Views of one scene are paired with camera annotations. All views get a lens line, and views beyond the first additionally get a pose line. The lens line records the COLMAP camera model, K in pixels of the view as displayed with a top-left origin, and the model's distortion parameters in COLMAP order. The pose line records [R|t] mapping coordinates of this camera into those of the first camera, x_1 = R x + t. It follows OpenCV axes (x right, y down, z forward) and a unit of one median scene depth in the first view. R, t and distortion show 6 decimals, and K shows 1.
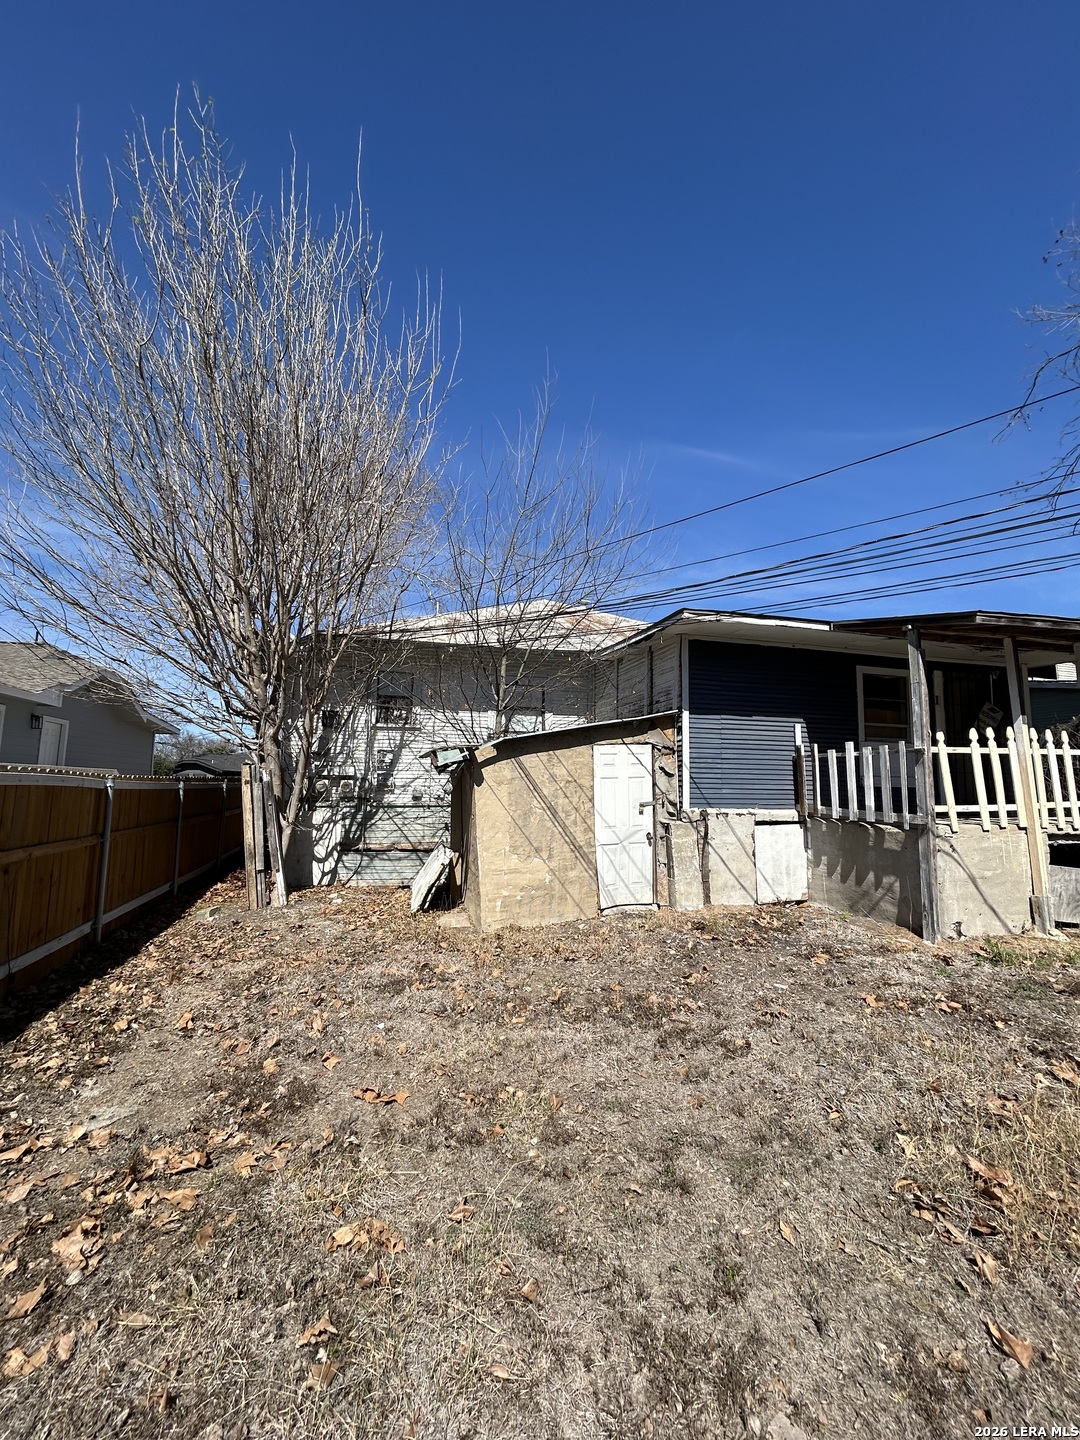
lens RADIAL K [[579.0, 0, 541.1], [0, 579.0, 718.0], [0, 0, 1]] dist [-0.000120, 0.000108]
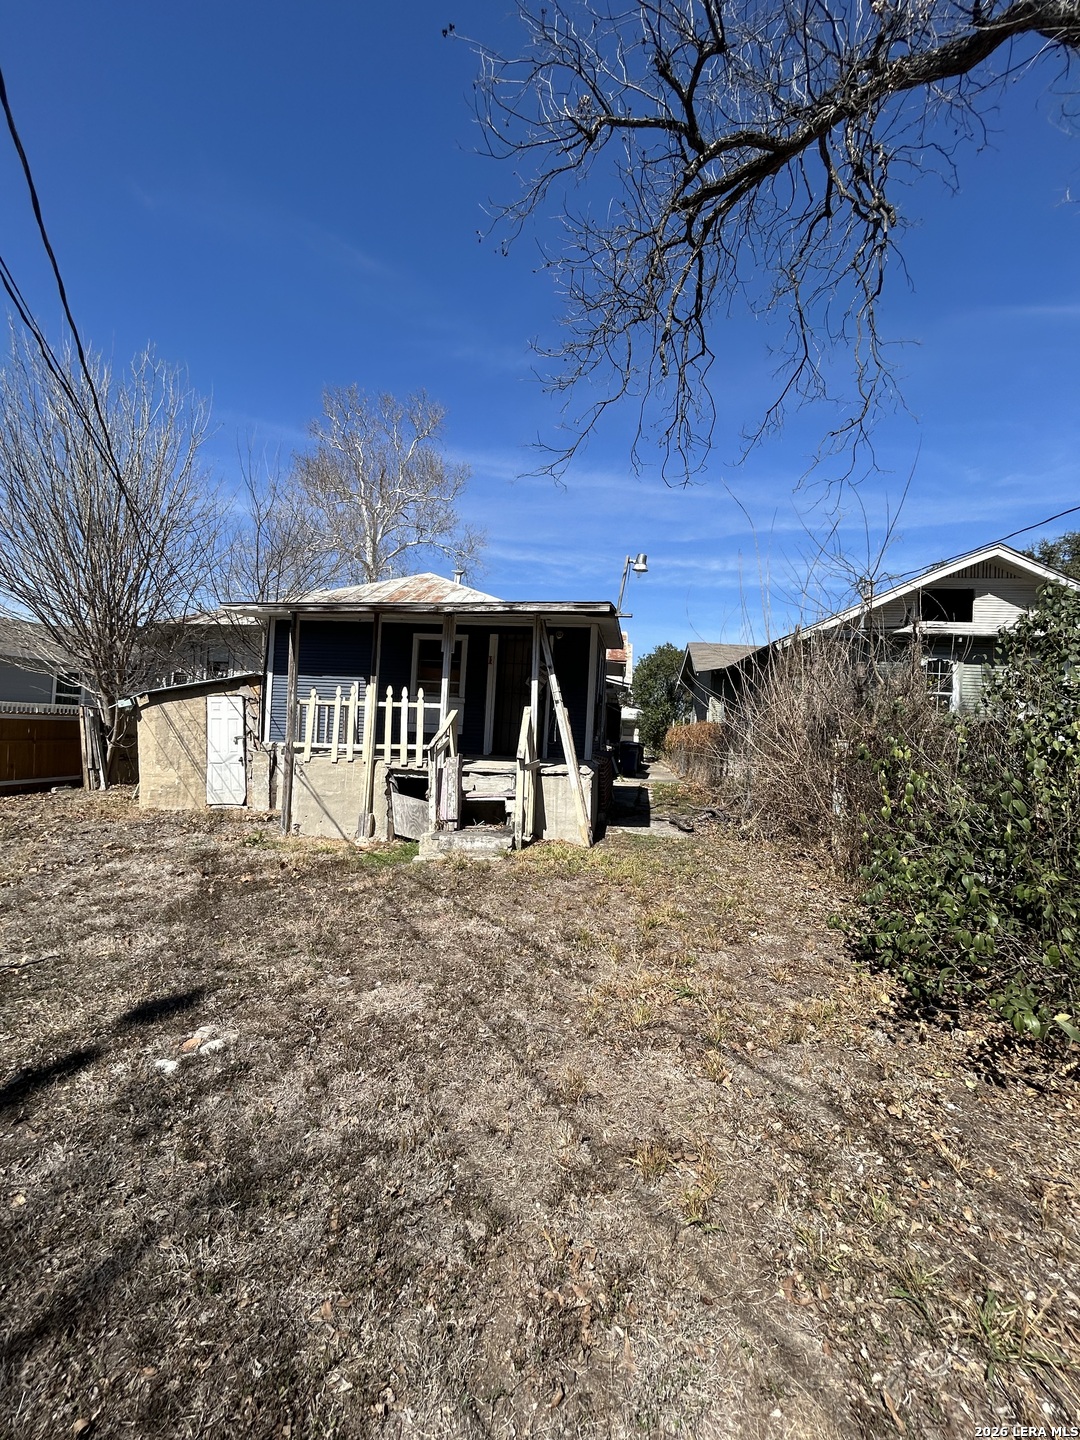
lens RADIAL K [[579.0, 0, 538.6], [0, 579.0, 718.4], [0, 0, 1]] dist [-0.000120, 0.000108]
pose [[0.918123, 0.023270, -0.395612, 1.445391], [0.011131, 0.996366, 0.084439, -0.013238], [0.396140, -0.081929, 0.914528, -0.027781]]
